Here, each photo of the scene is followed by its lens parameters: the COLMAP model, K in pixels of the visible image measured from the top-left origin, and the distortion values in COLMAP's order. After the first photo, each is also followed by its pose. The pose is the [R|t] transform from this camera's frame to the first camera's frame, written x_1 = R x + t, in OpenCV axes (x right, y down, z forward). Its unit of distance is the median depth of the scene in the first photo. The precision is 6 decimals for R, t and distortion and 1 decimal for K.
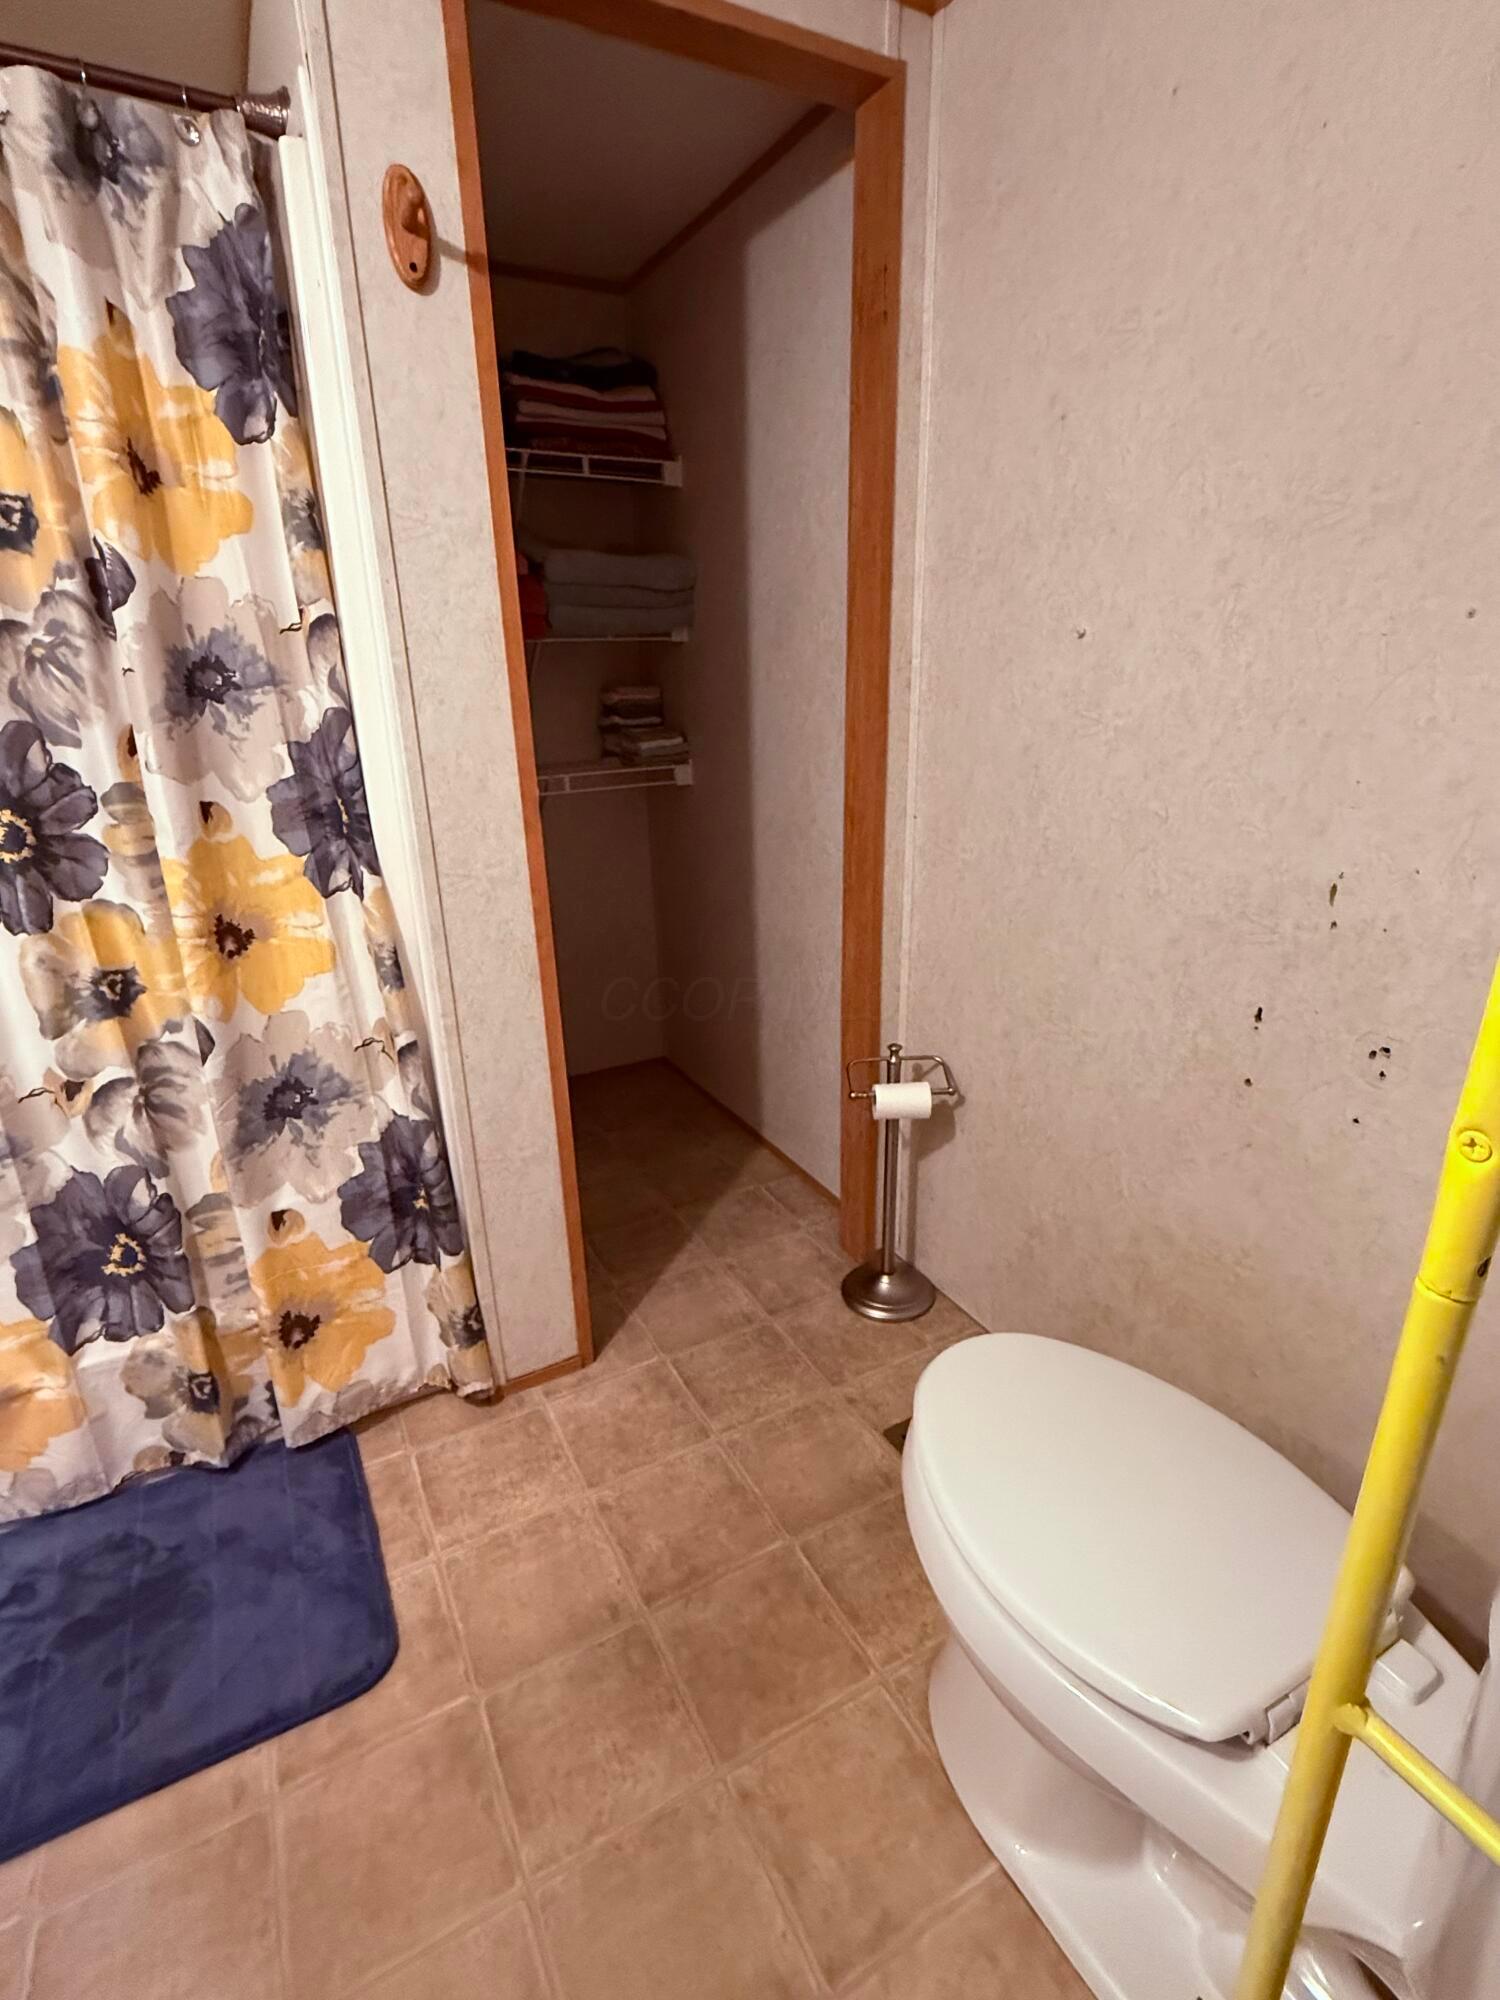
lens RADIAL K [[955.7, 0, 745.9], [0, 955.7, 997.2], [0, 0, 1]] dist [0.000655, -0.001146]
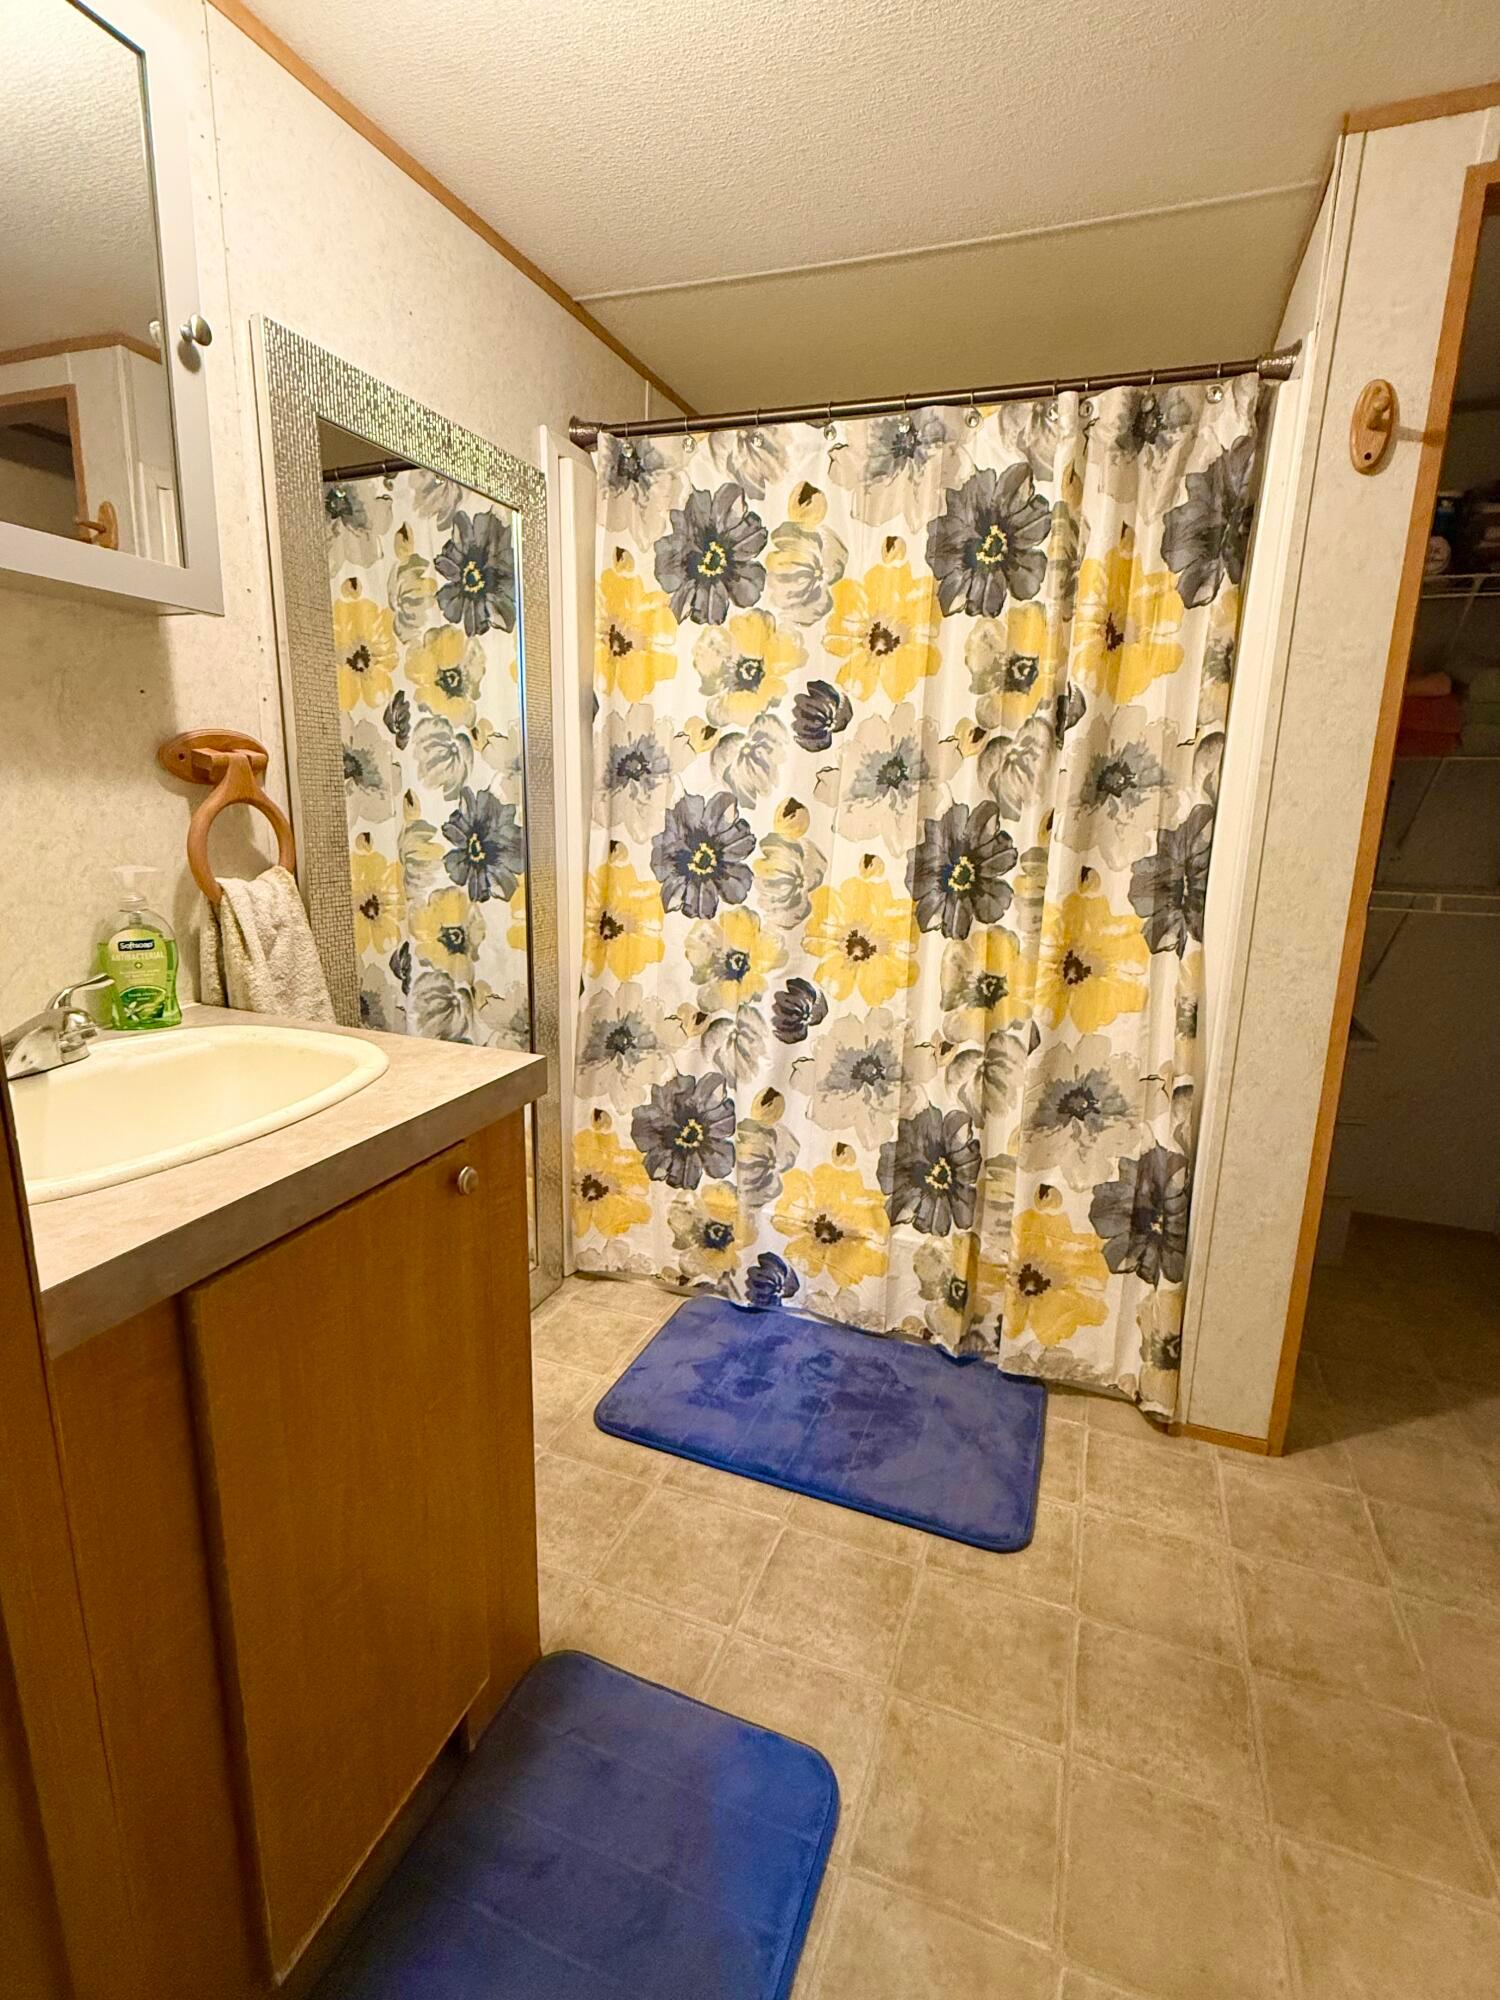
lens RADIAL K [[955.7, 0, 742.3], [0, 955.7, 1010.4], [0, 0, 1]] dist [0.000655, -0.001146]
pose [[0.649672, 0.208279, -0.731126, 0.145007], [-0.280772, 0.959478, 0.023839, 0.092453], [0.706465, 0.189792, 0.681825, -0.220560]]
